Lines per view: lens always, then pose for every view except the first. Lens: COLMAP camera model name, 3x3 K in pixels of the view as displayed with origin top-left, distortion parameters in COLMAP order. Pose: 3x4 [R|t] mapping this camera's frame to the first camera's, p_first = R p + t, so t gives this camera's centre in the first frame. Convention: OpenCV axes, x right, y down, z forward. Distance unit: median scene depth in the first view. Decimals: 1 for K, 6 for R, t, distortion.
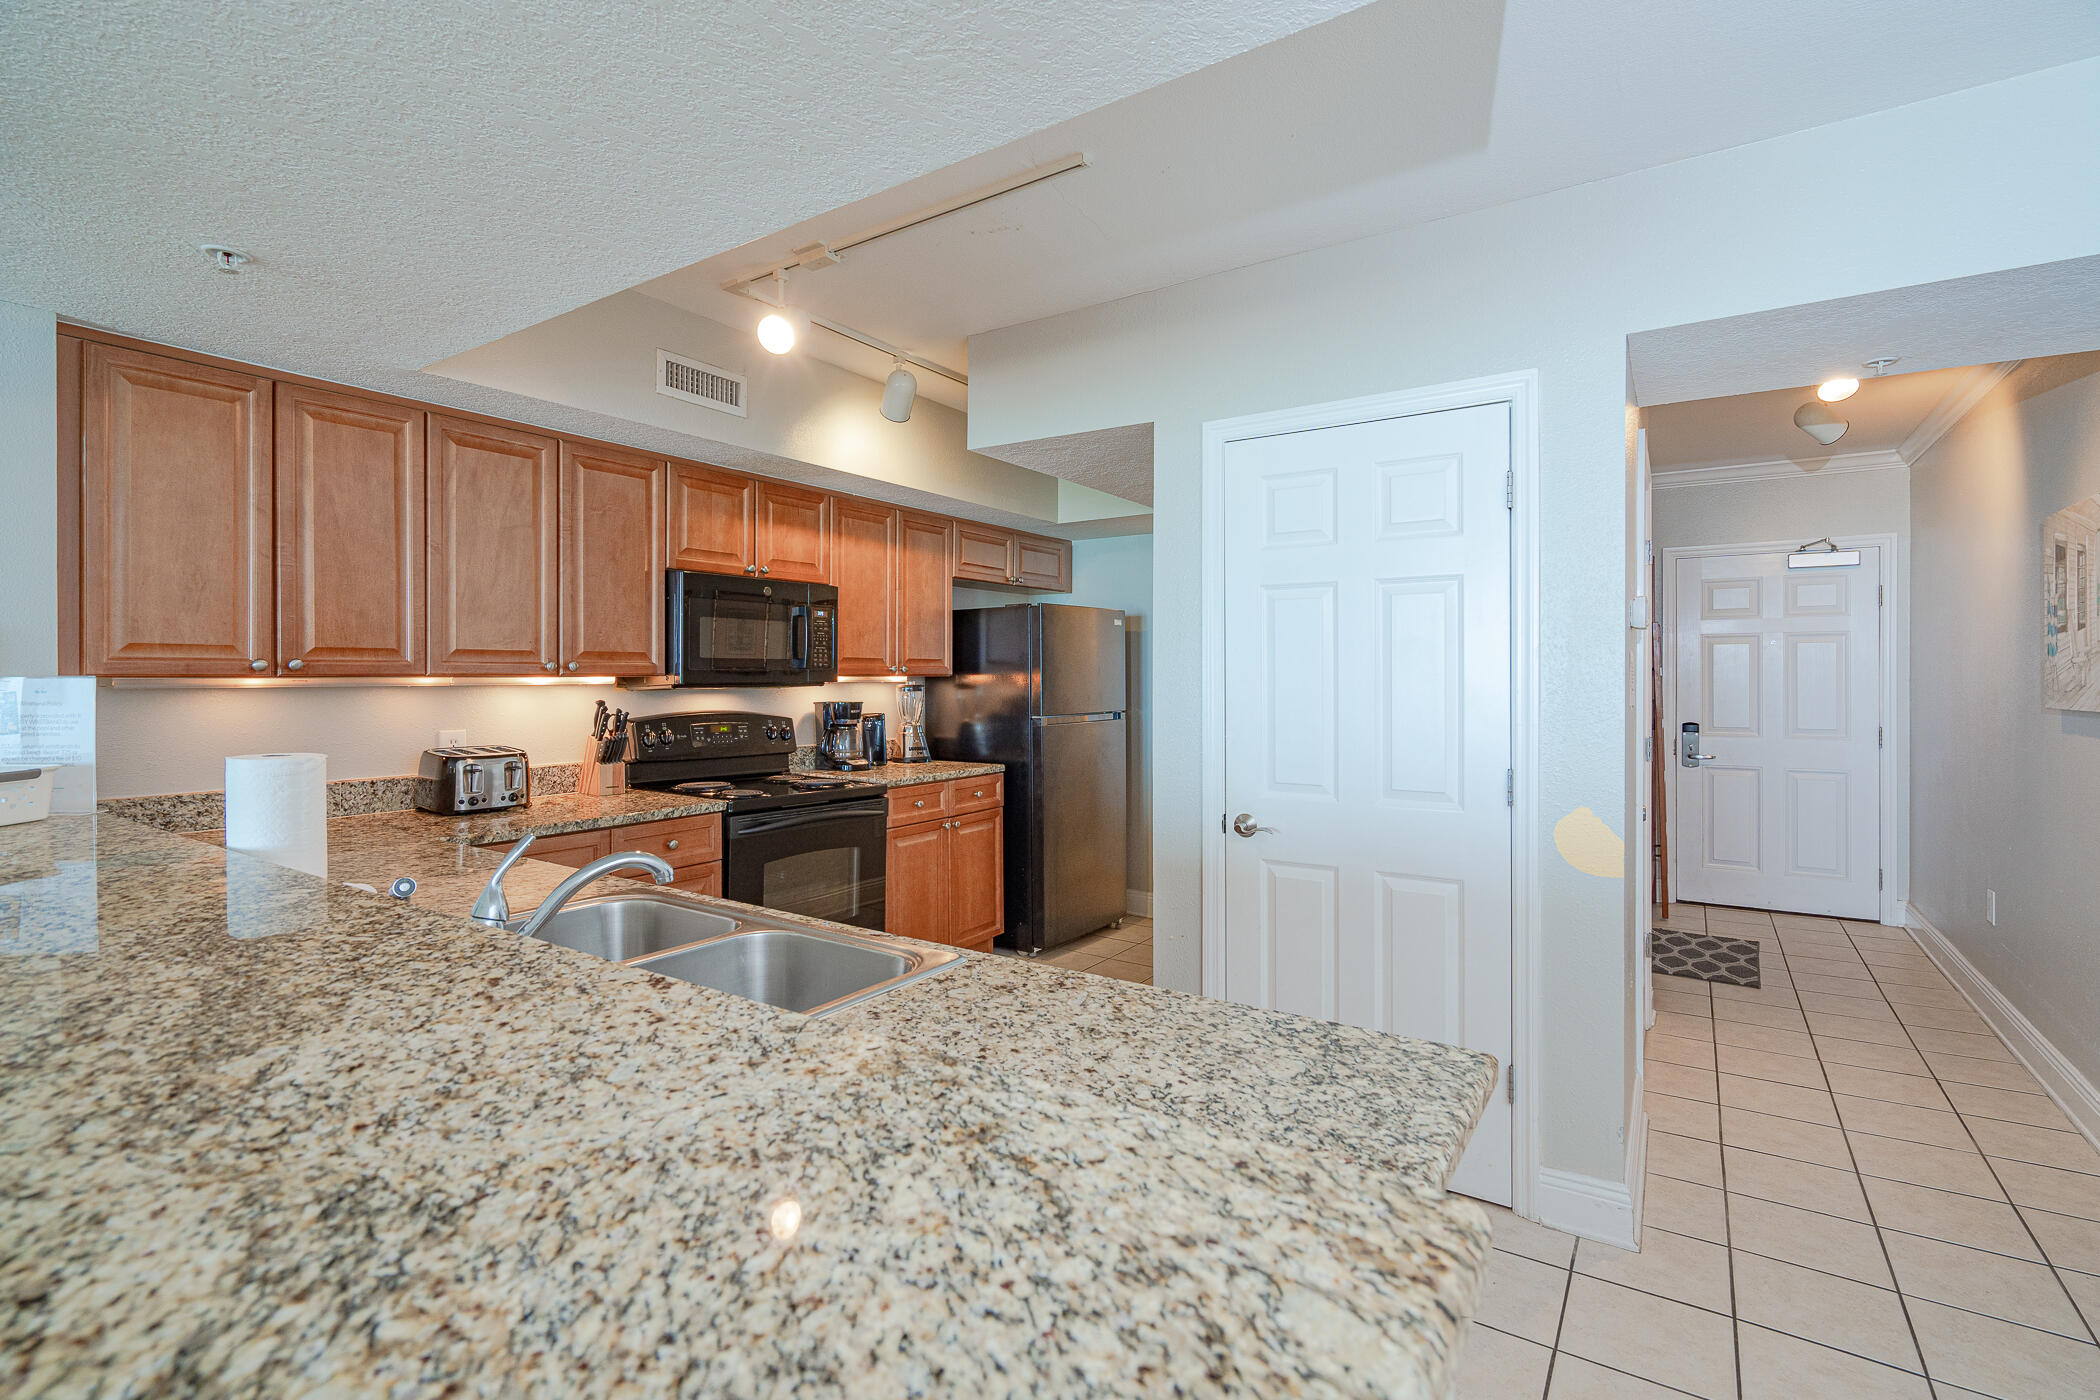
lens RADIAL K [[960.5, 0, 1049.8], [0, 960.5, 676.3], [0, 0, 1]] dist [-0.004533, 0.002810]
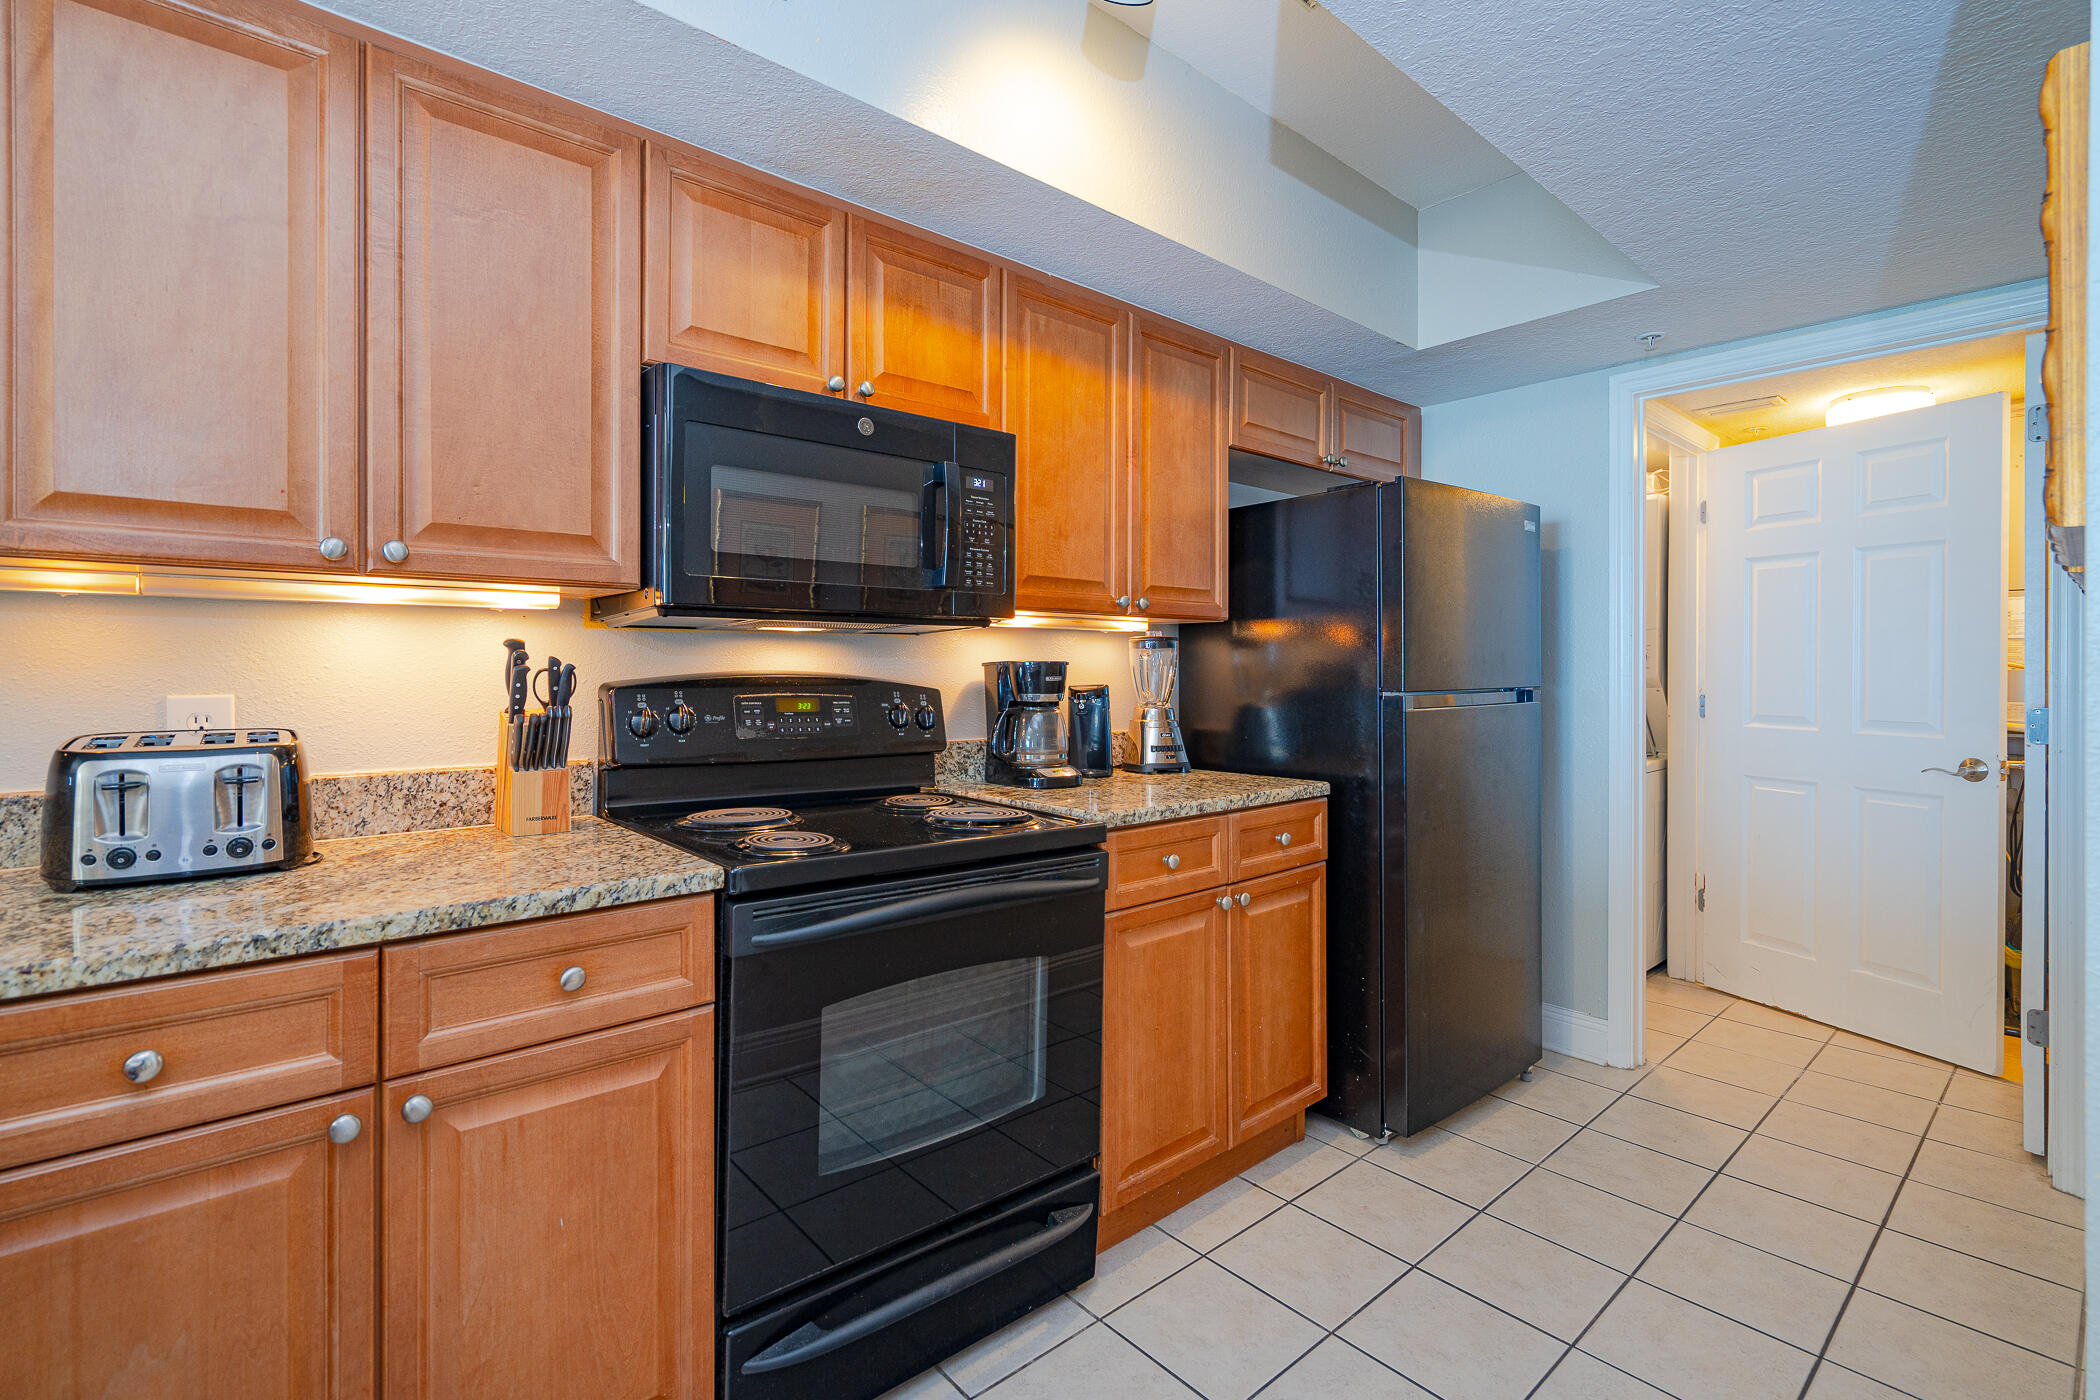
lens RADIAL K [[960.5, 0, 1038.1], [0, 960.5, 667.8], [0, 0, 1]] dist [-0.004533, 0.002810]
pose [[0.964708, 0.000742, -0.263321, -0.081584], [-0.001654, 0.999993, -0.003240, 0.038864], [0.263317, 0.003561, 0.964703, 0.573502]]
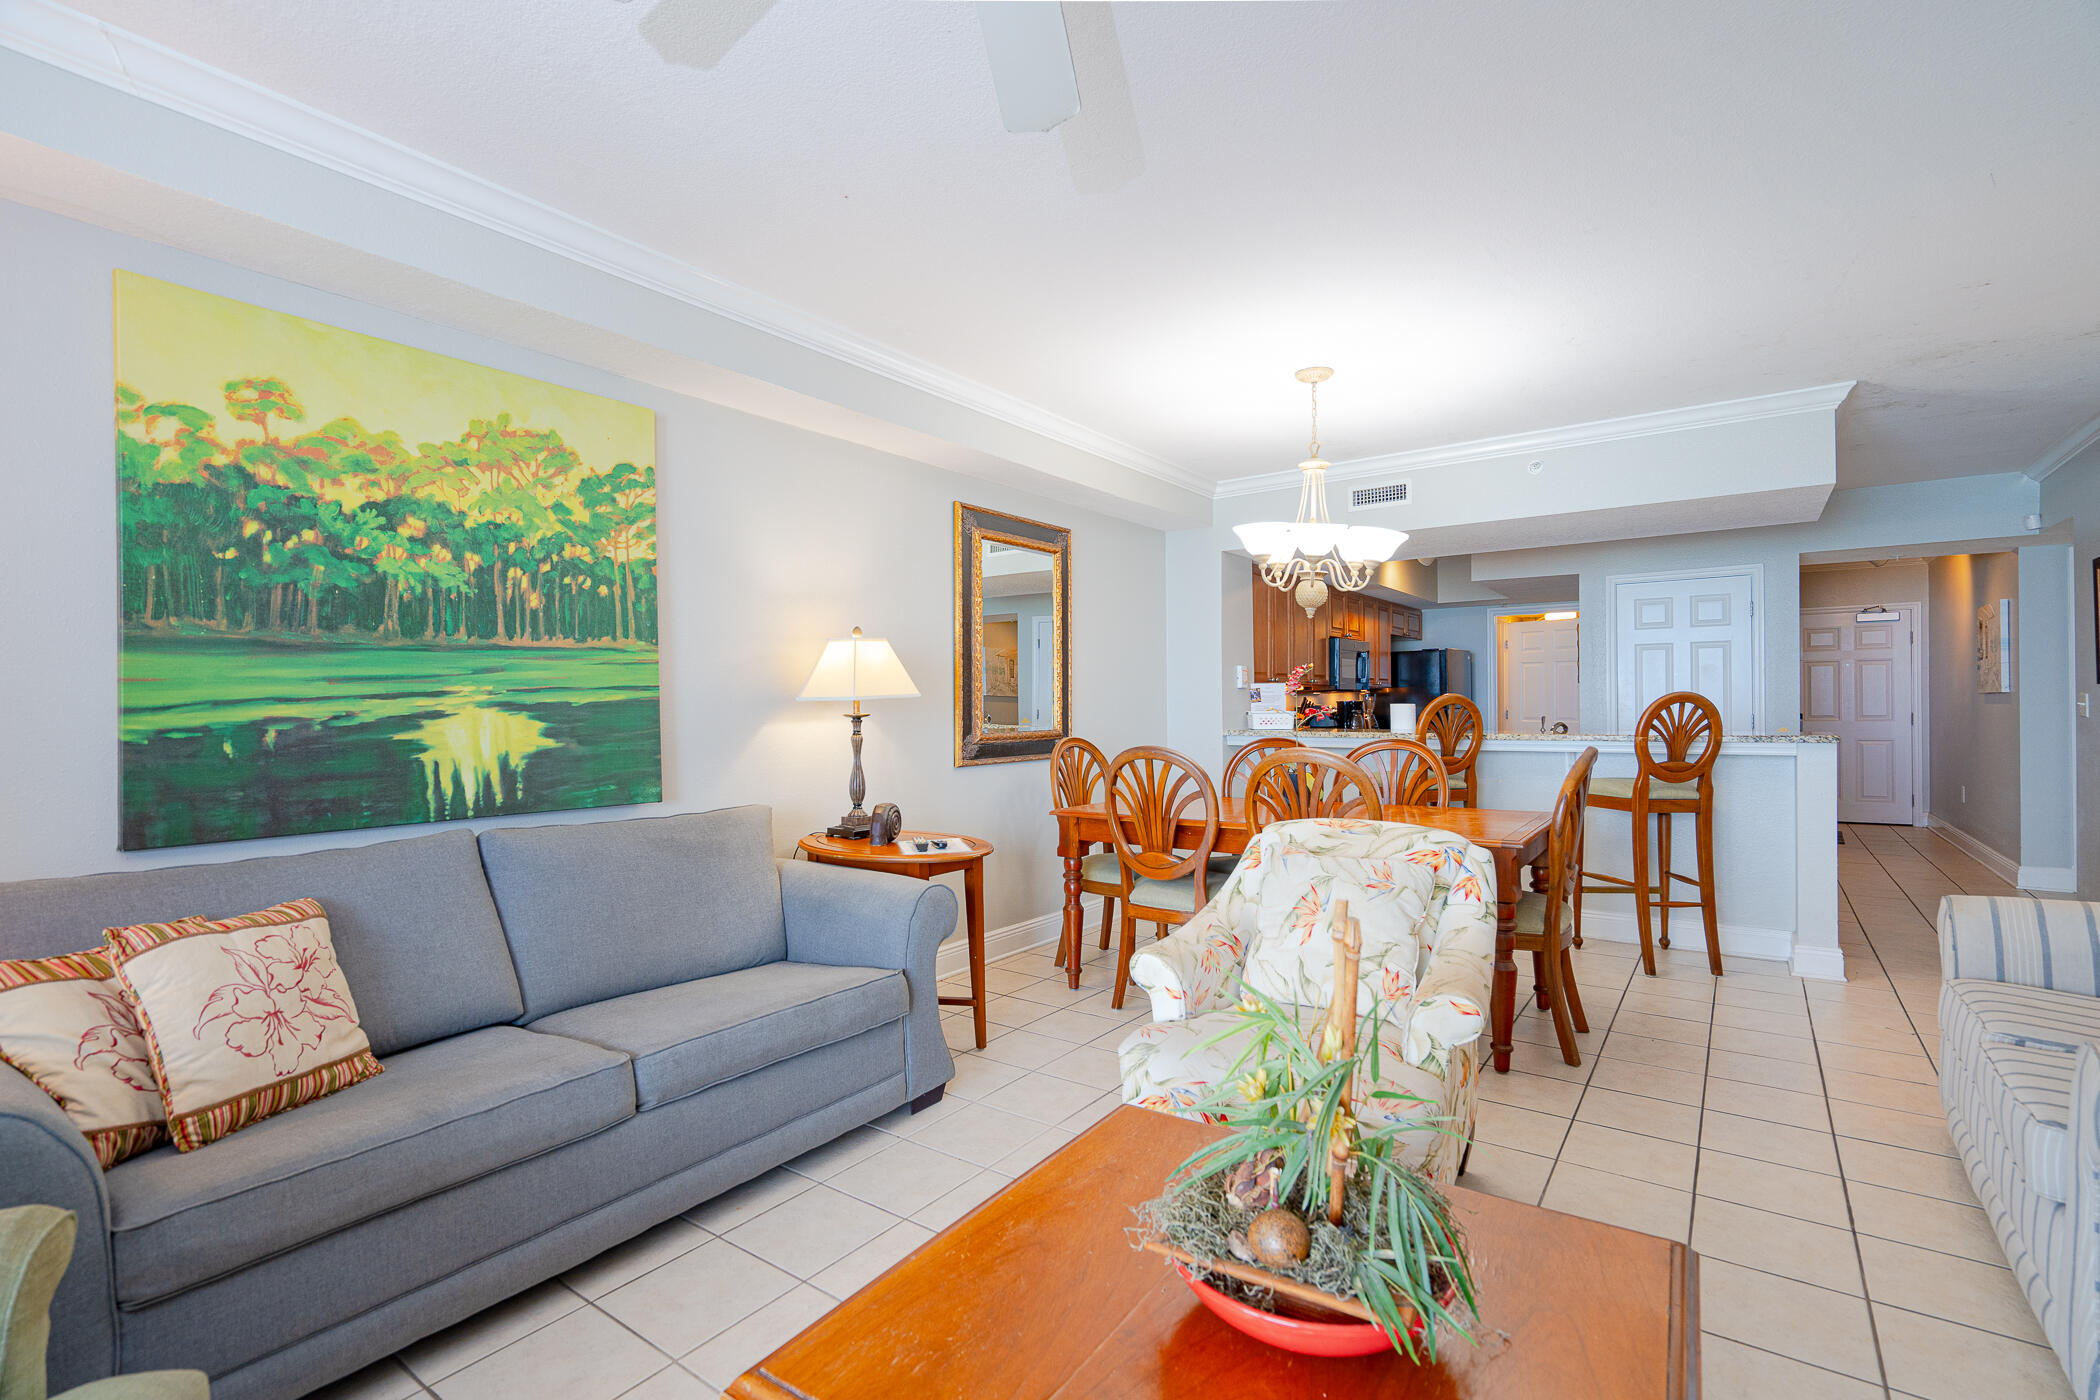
lens RADIAL K [[960.5, 0, 1048.8], [0, 960.5, 705.4], [0, 0, 1]] dist [-0.004533, 0.002810]
pose [[0.999266, -0.010133, -0.036956, -0.920726], [0.010093, 0.999948, -0.001289, 0.038865], [0.036967, 0.000915, 0.999316, -1.153379]]
